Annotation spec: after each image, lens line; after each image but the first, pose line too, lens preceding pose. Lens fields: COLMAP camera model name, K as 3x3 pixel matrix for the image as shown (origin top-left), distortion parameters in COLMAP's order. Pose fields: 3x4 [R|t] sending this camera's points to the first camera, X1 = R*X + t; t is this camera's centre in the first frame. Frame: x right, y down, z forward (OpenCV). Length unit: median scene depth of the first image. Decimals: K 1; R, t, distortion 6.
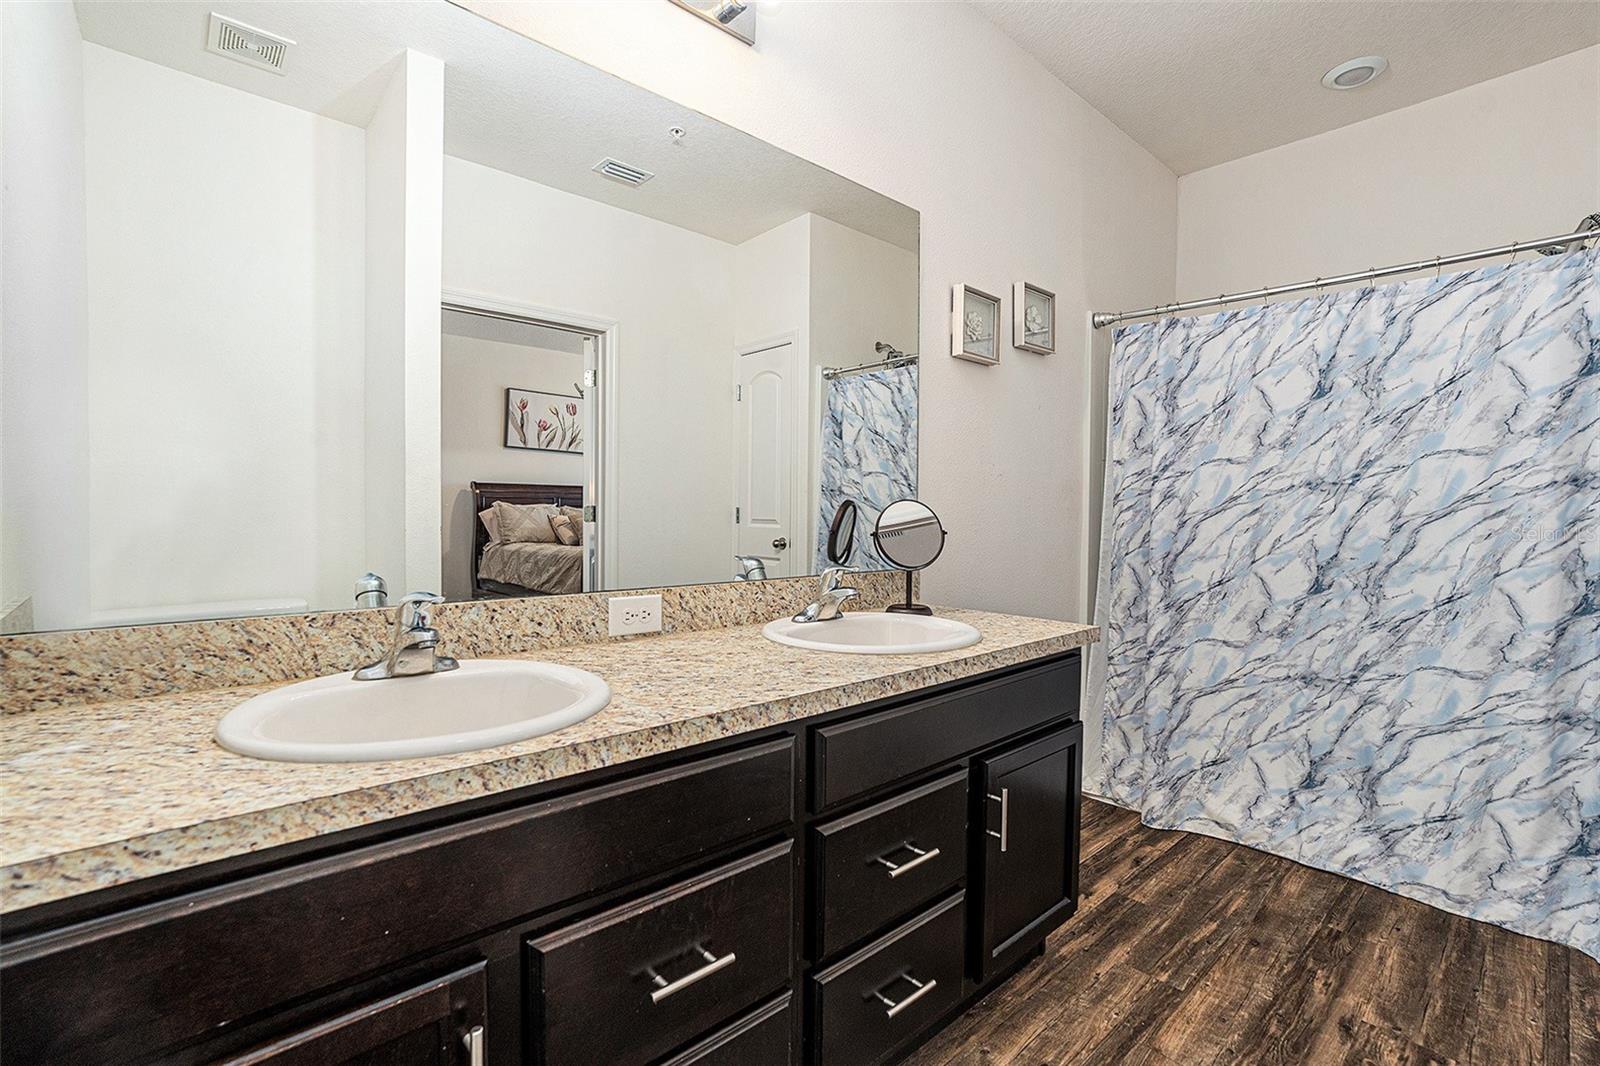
lens RADIAL K [[731.7, 0, 768.8], [0, 731.7, 507.5], [0, 0, 1]] dist [-0.039323, -0.000089]
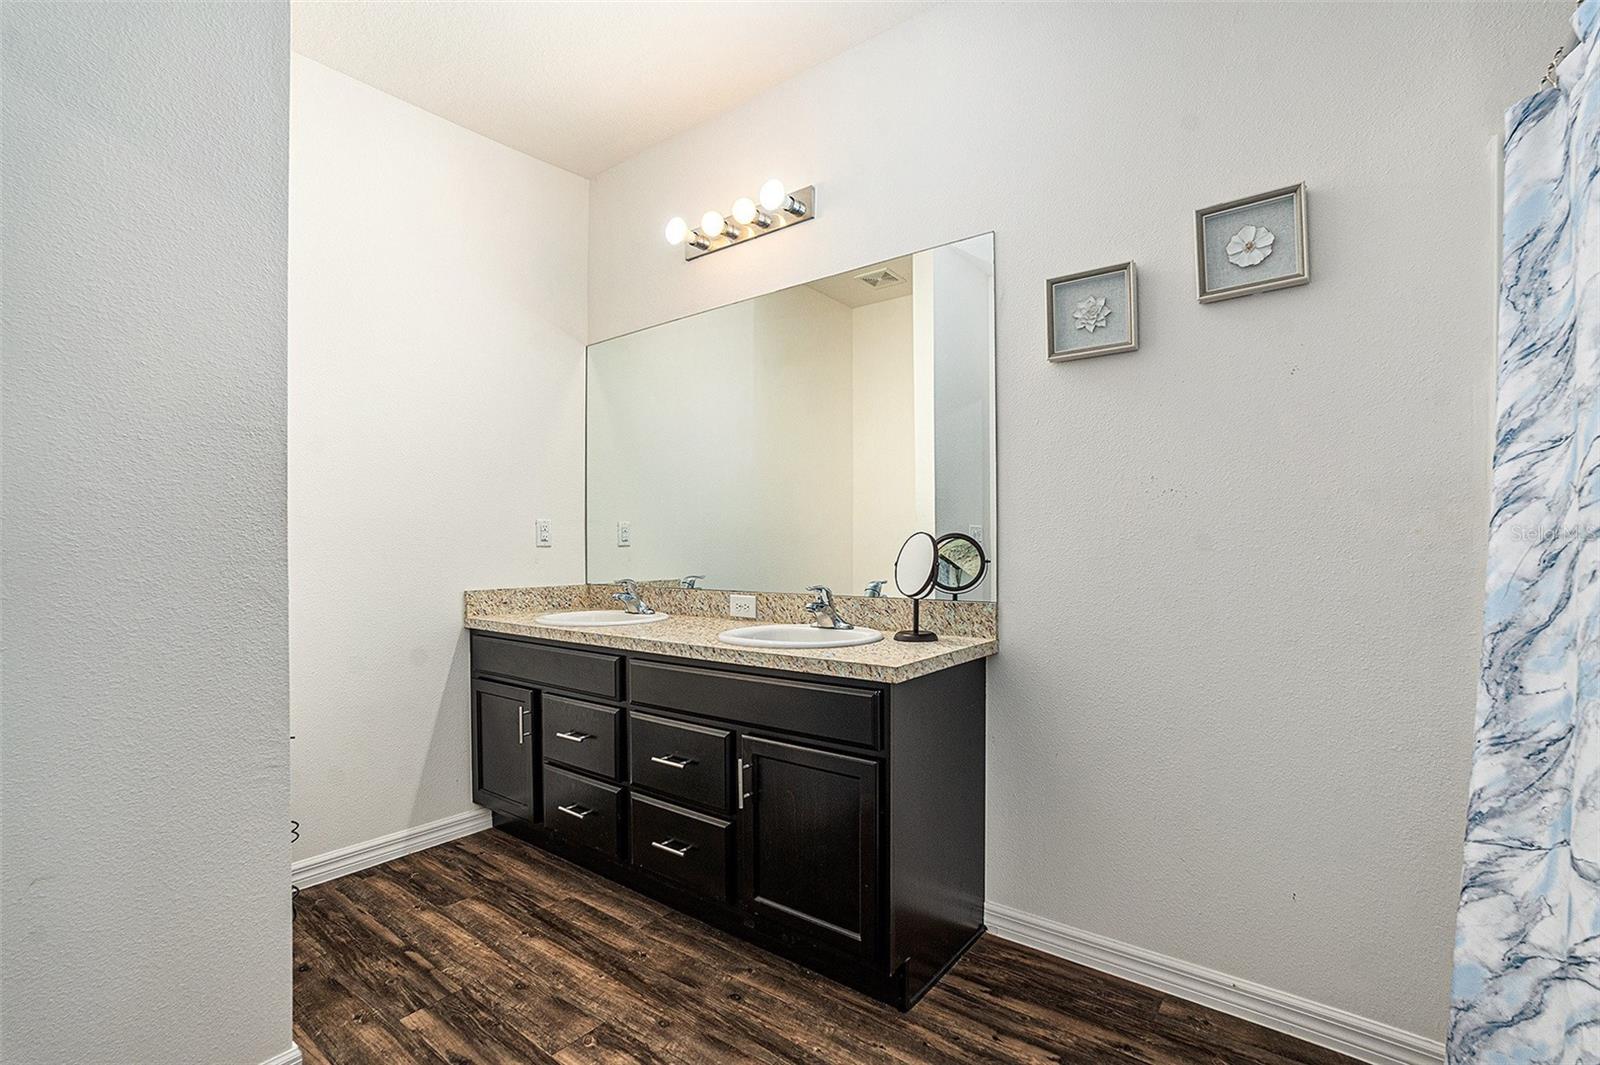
lens RADIAL K [[738.8, 0, 813.3], [0, 738.8, 533.8], [0, 0, 1]] dist [-0.069796, 0.036934]
pose [[0.189755, -0.034786, -0.981215, 1.535154], [0.004419, 0.999392, -0.034576, 0.033822], [0.981821, 0.002225, 0.189794, 0.825983]]
